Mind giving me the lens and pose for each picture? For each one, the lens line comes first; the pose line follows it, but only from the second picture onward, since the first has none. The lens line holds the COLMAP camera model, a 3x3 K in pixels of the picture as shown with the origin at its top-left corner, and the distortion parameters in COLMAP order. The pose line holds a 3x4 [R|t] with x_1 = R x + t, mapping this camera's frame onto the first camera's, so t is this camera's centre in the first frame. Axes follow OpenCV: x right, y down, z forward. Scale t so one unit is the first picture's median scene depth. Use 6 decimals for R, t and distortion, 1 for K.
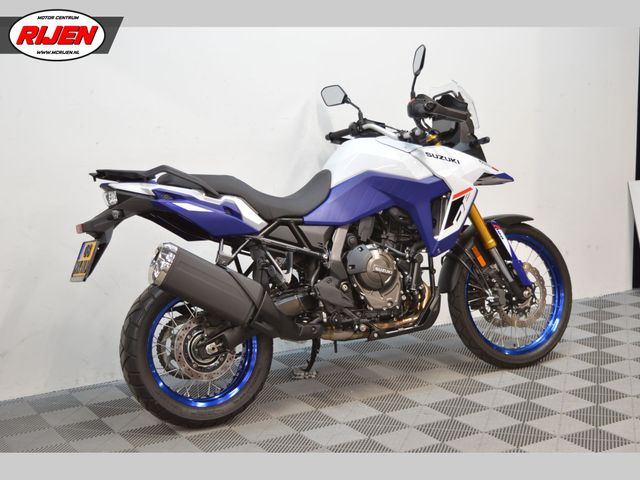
lens RADIAL K [[1077.6, 0, 321.7], [0, 1077.6, 239.2], [0, 0, 1]] dist [0.013819, 0.000000]
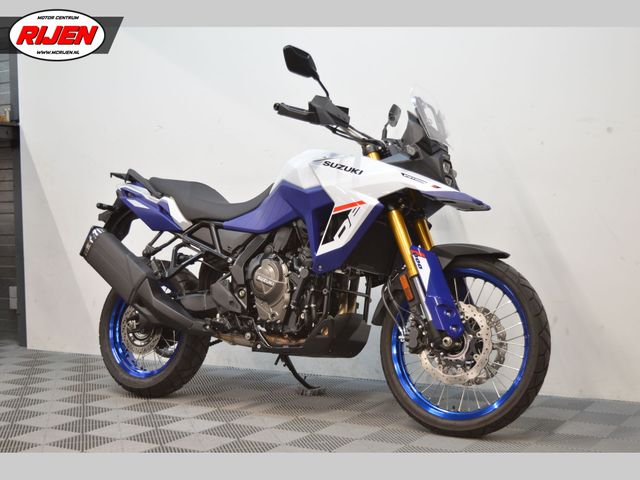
lens RADIAL K [[979.2, 0, 316.7], [0, 979.2, 237.3], [0, 0, 1]] dist [-0.164115, 0.000000]
pose [[0.469588, 0.037650, -0.882083, 0.845771], [-0.144502, 0.988895, -0.034718, 0.014405], [0.870980, 0.143766, 0.469814, 0.614178]]
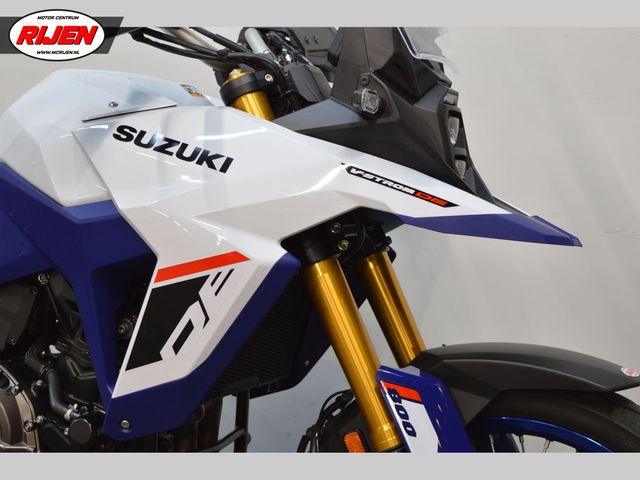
lens RADIAL K [[1255.0, 0, 322.2], [0, 1255.0, 238.1], [0, 0, 1]] dist [-0.038794, 0.000000]
pose [[0.642907, 0.162322, -0.748547, 0.432134], [-0.102726, 0.986730, 0.125743, -0.102370], [0.759024, -0.003945, 0.651050, 0.806317]]
